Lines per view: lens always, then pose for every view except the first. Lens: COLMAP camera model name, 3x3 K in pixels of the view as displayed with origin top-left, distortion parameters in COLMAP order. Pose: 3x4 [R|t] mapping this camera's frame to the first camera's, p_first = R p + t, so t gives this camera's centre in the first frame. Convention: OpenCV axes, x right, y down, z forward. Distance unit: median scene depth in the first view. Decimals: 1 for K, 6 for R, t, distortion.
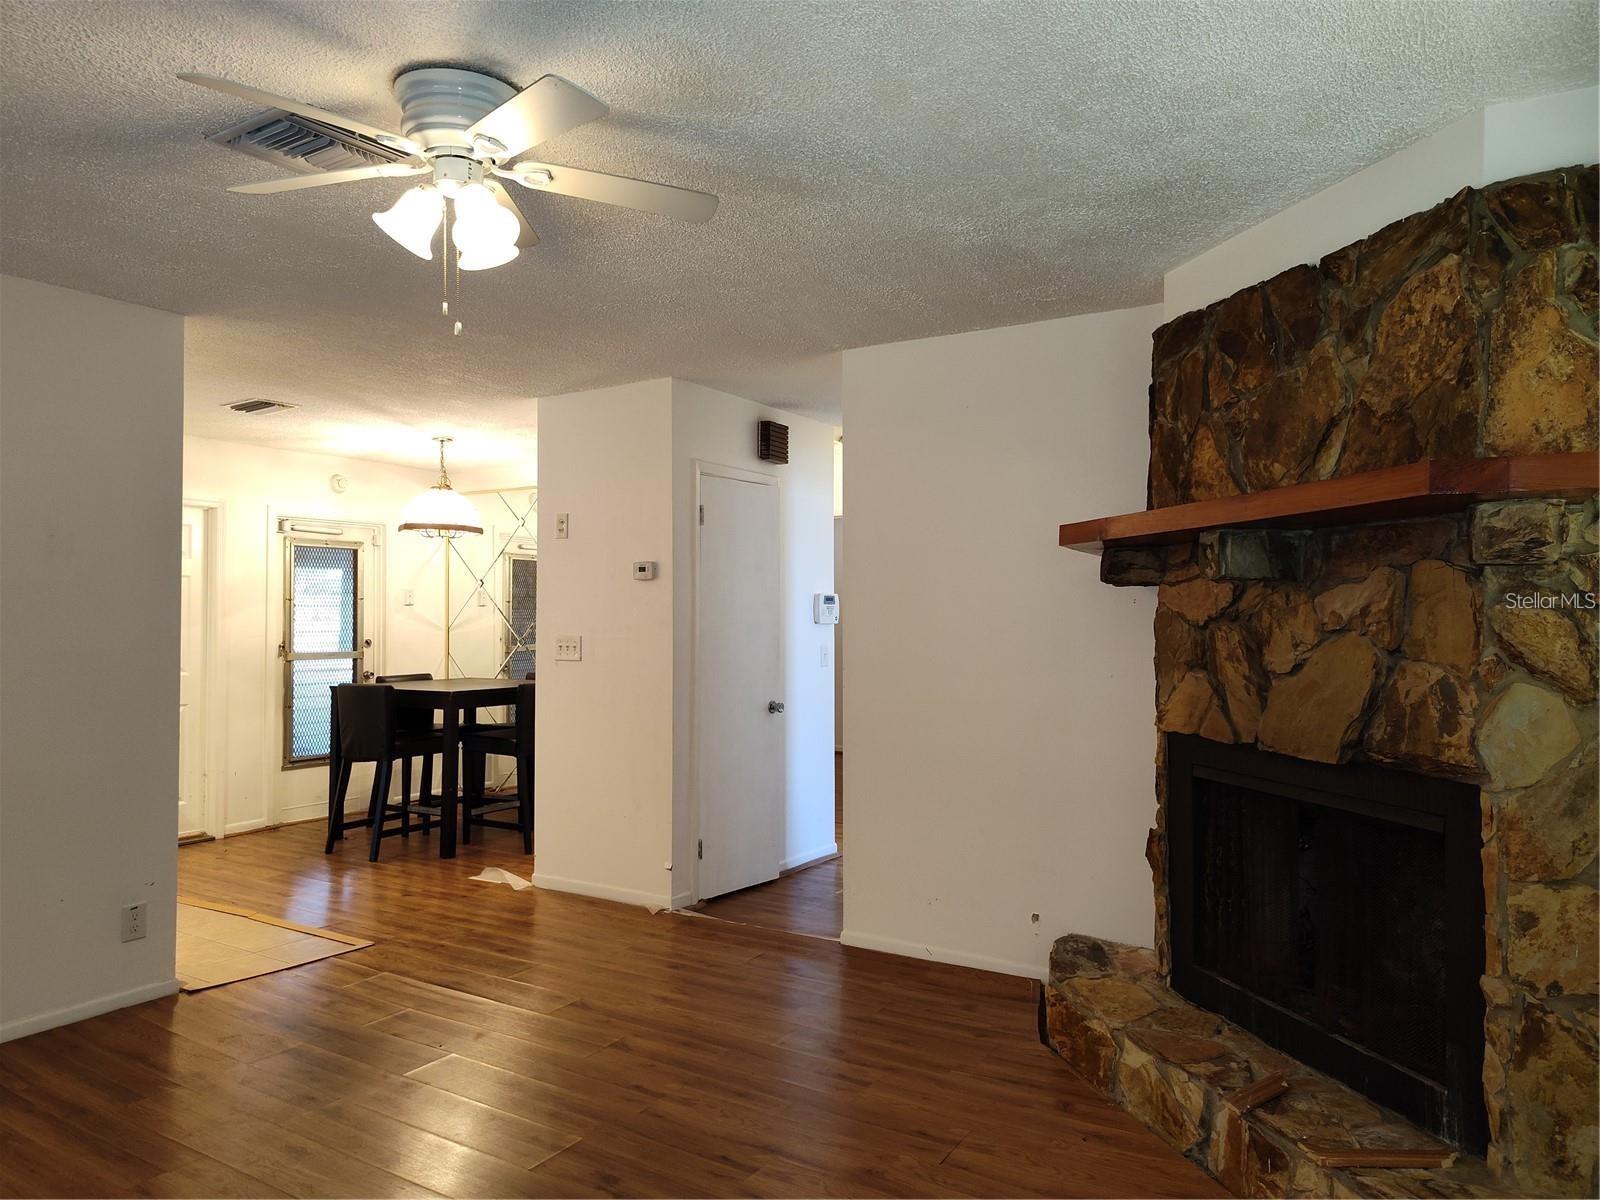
lens RADIAL K [[1080.0, 0, 800.0], [0, 1080.0, 600.0], [0, 0, 1]] dist [0.067964, -0.077781]
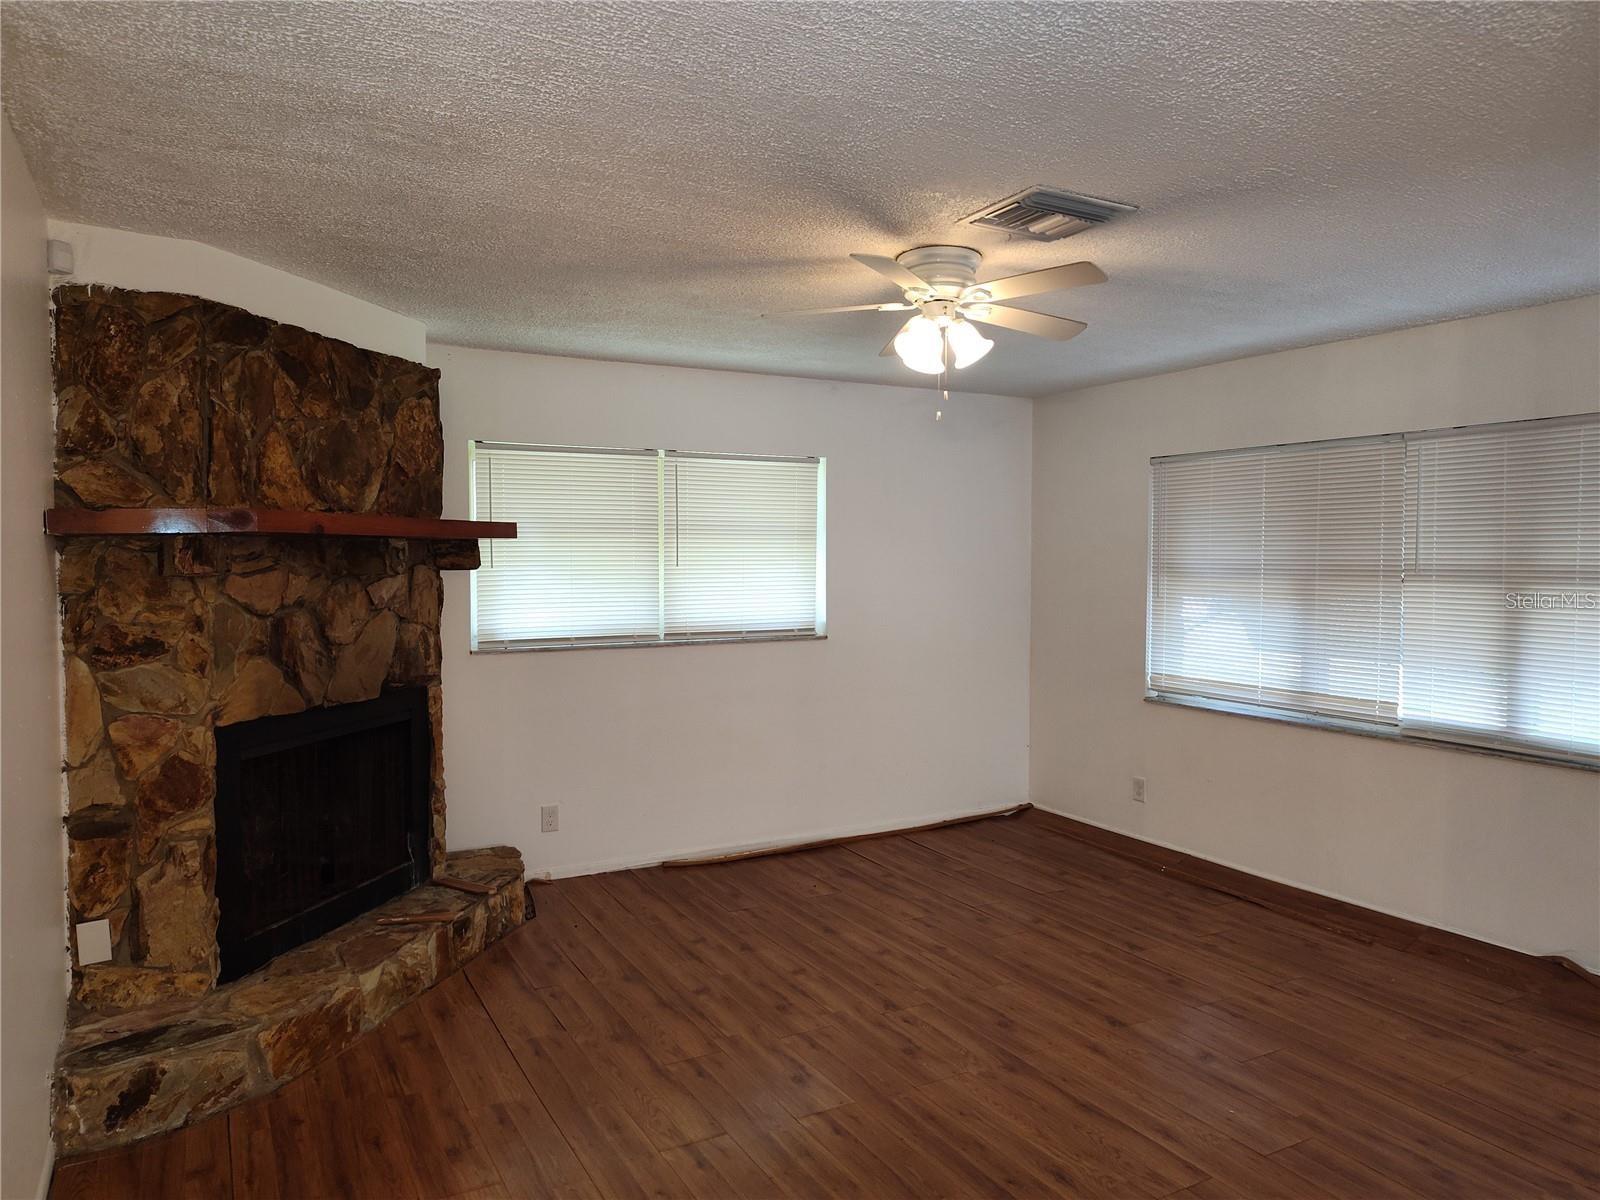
lens RADIAL K [[1080.0, 0, 800.0], [0, 1080.0, 600.0], [0, 0, 1]] dist [0.067964, -0.077781]
pose [[-0.872743, -0.024960, 0.487541, -0.689883], [-0.013027, 0.999527, 0.027852, -0.030584], [-0.488006, 0.017956, -0.872656, 1.877125]]
